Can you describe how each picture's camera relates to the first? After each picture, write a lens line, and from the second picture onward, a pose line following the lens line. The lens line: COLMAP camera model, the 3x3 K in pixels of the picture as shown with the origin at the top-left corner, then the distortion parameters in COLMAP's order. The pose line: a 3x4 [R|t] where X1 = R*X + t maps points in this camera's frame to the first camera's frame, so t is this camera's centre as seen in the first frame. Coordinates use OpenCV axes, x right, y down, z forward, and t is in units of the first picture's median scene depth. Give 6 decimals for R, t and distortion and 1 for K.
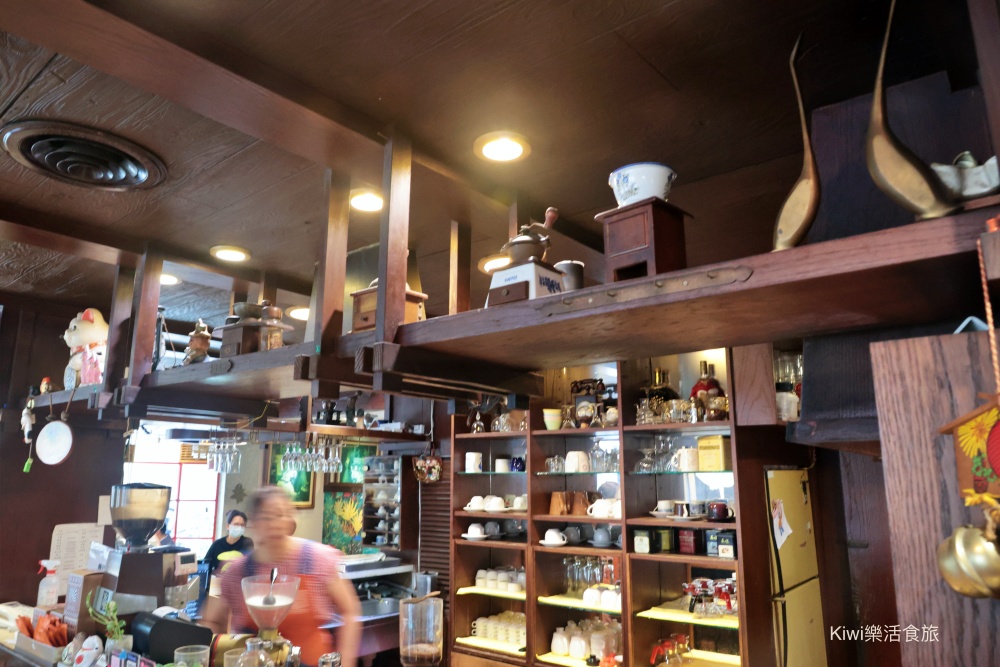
lens RADIAL K [[685.4, 0, 500.0], [0, 685.4, 333.5], [0, 0, 1]] dist [-0.048600, 0.002940]
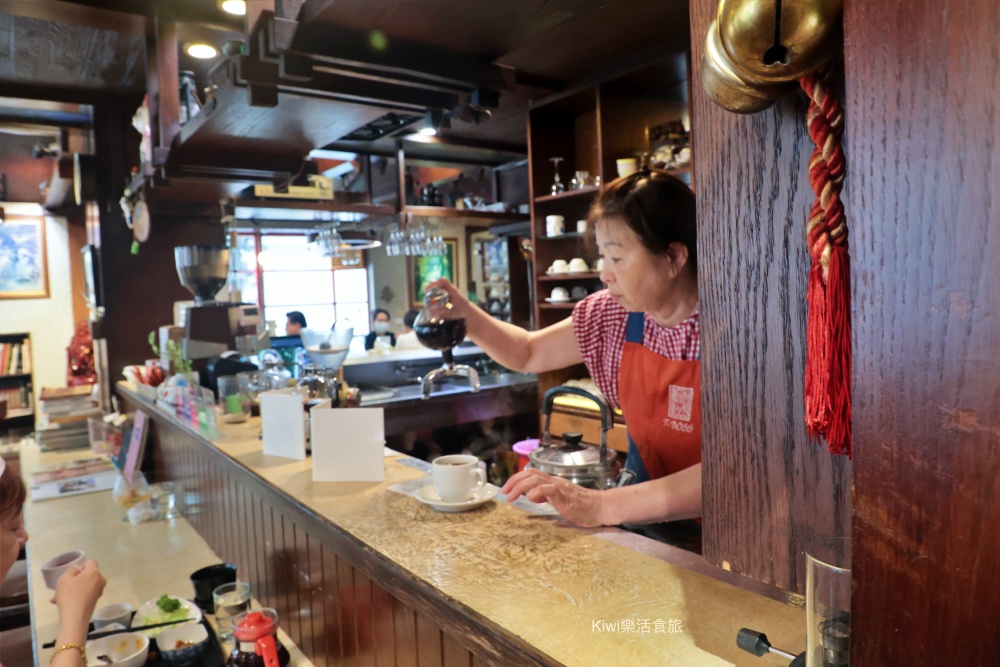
lens RADIAL K [[685.4, 0, 500.0], [0, 685.4, 333.5], [0, 0, 1]] dist [-0.048600, 0.002940]
pose [[0.964472, -0.028797, -0.262612, 0.135244], [0.096513, 0.963741, 0.248775, 0.087611], [0.245925, -0.265282, 0.932280, 0.045652]]
